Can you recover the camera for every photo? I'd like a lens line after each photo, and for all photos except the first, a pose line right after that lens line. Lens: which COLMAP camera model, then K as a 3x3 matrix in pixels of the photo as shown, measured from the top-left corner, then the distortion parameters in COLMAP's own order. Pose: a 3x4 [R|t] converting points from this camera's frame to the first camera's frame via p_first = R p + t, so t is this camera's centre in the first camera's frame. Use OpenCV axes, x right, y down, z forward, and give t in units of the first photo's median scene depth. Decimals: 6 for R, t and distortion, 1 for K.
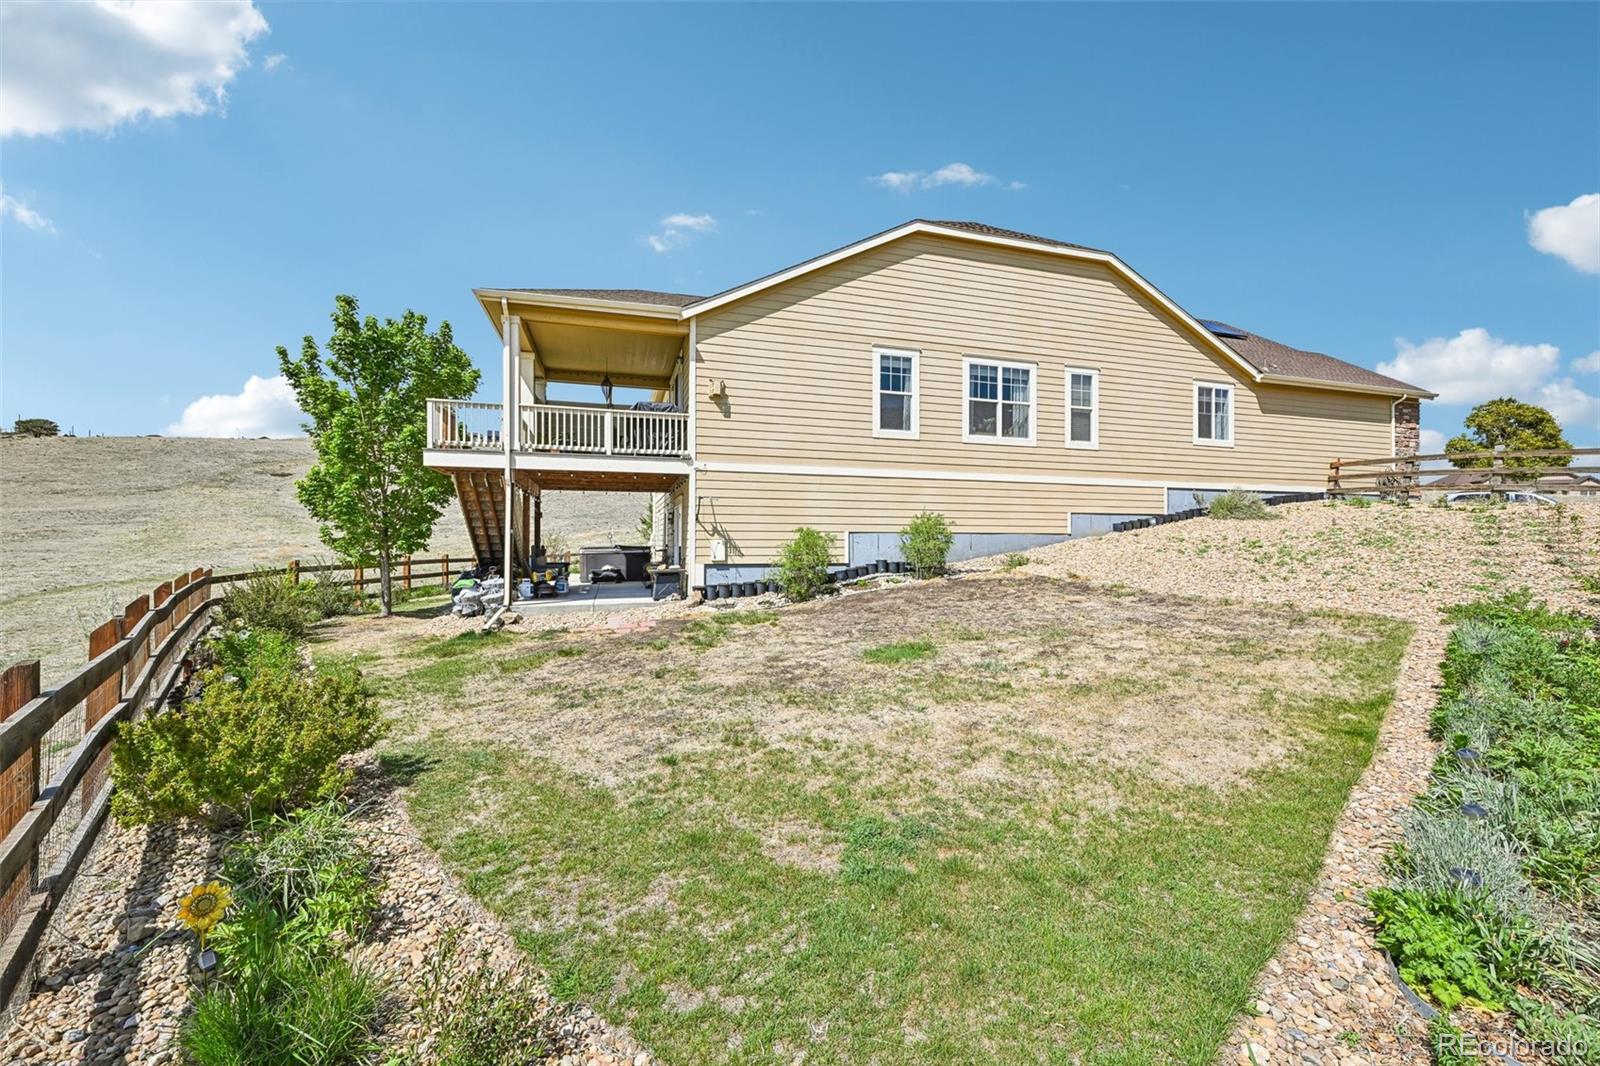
lens RADIAL K [[630.5, 0, 808.2], [0, 630.5, 533.2], [0, 0, 1]] dist [0.003668, 0.000181]
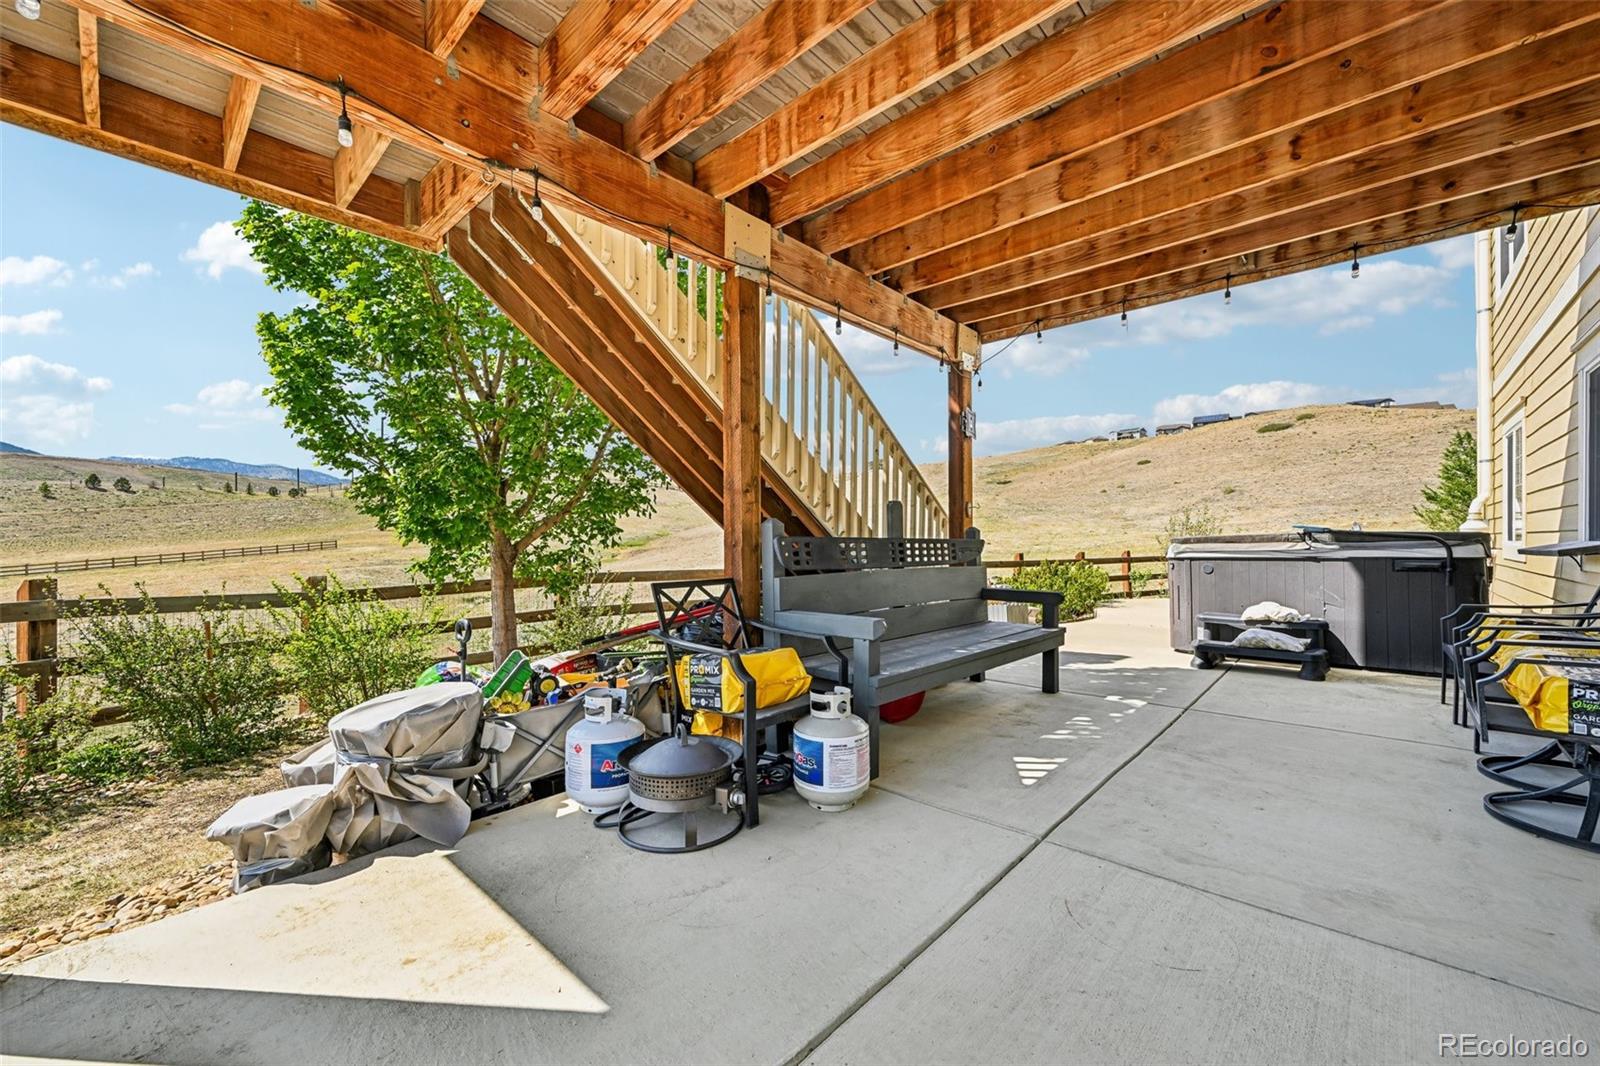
lens RADIAL K [[630.5, 0, 808.2], [0, 630.5, 533.2], [0, 0, 1]] dist [0.003668, 0.000181]
pose [[0.514686, -0.014041, -0.857264, -0.178071], [0.016013, 0.999849, -0.006762, 0.019052], [0.857229, -0.010247, 0.514833, 0.659146]]
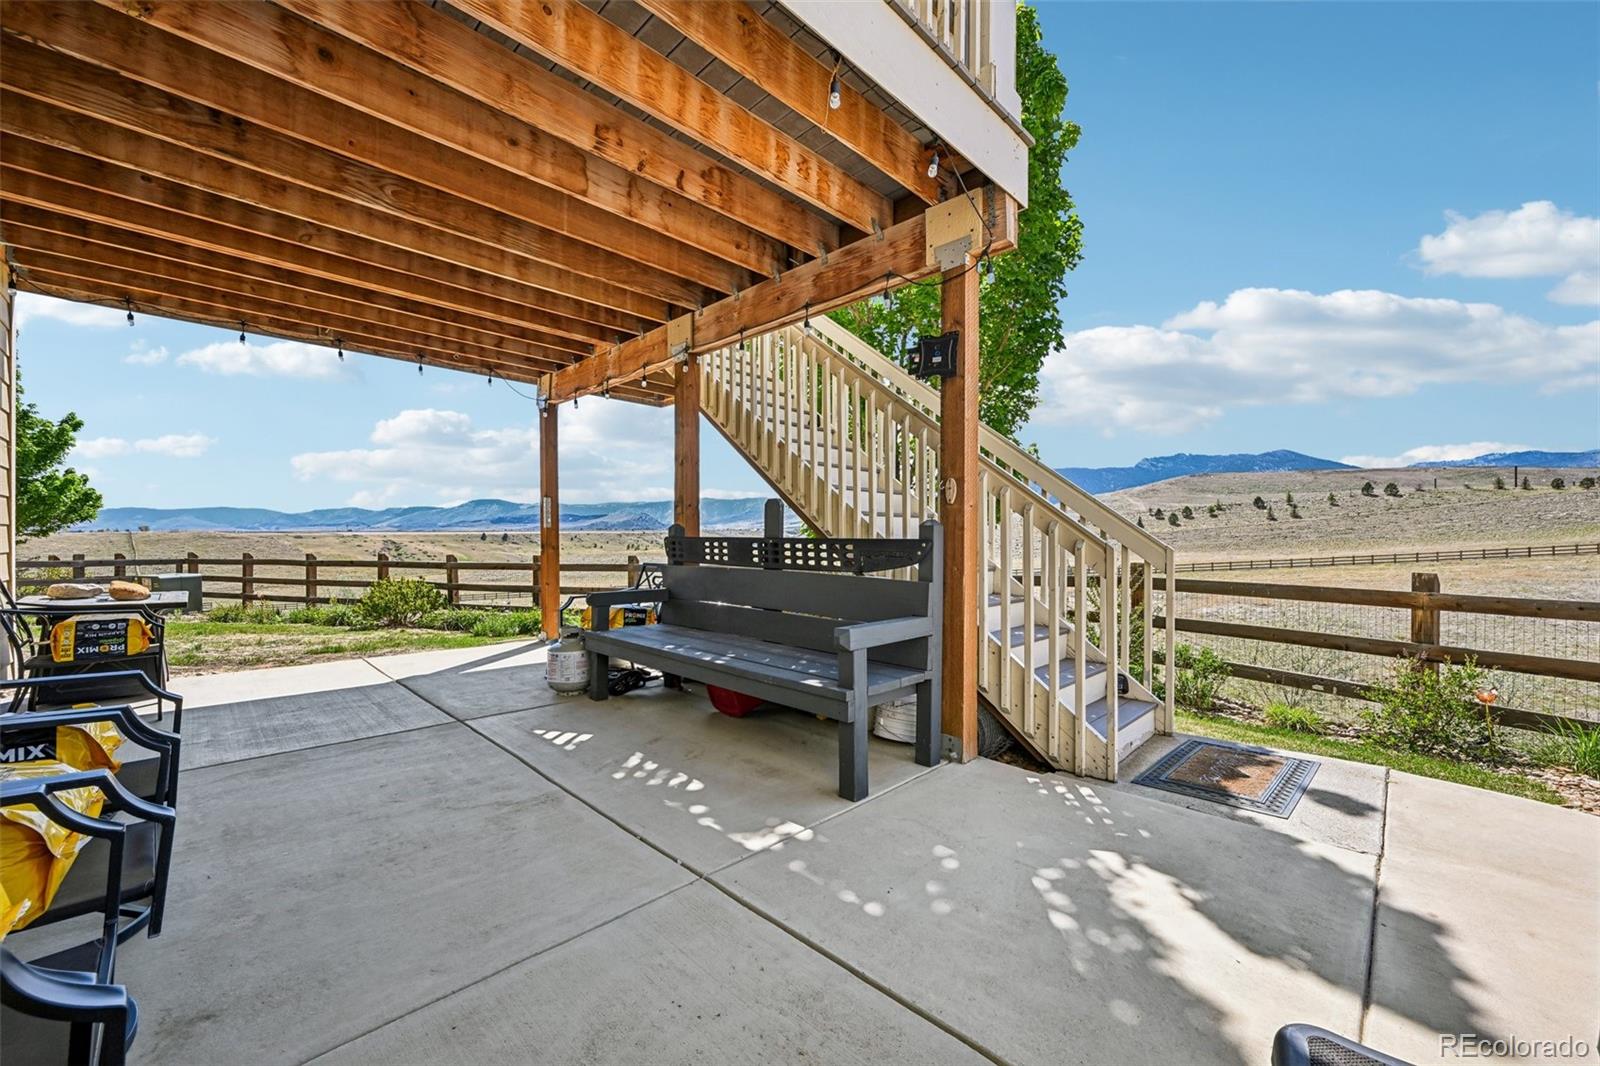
lens RADIAL K [[630.5, 0, 808.2], [0, 630.5, 533.2], [0, 0, 1]] dist [0.003668, 0.000181]
pose [[-0.880980, -0.012137, -0.472997, -0.251703], [-0.001111, 0.999721, -0.023584, 0.022719], [0.473151, -0.020252, -0.880748, 0.948207]]
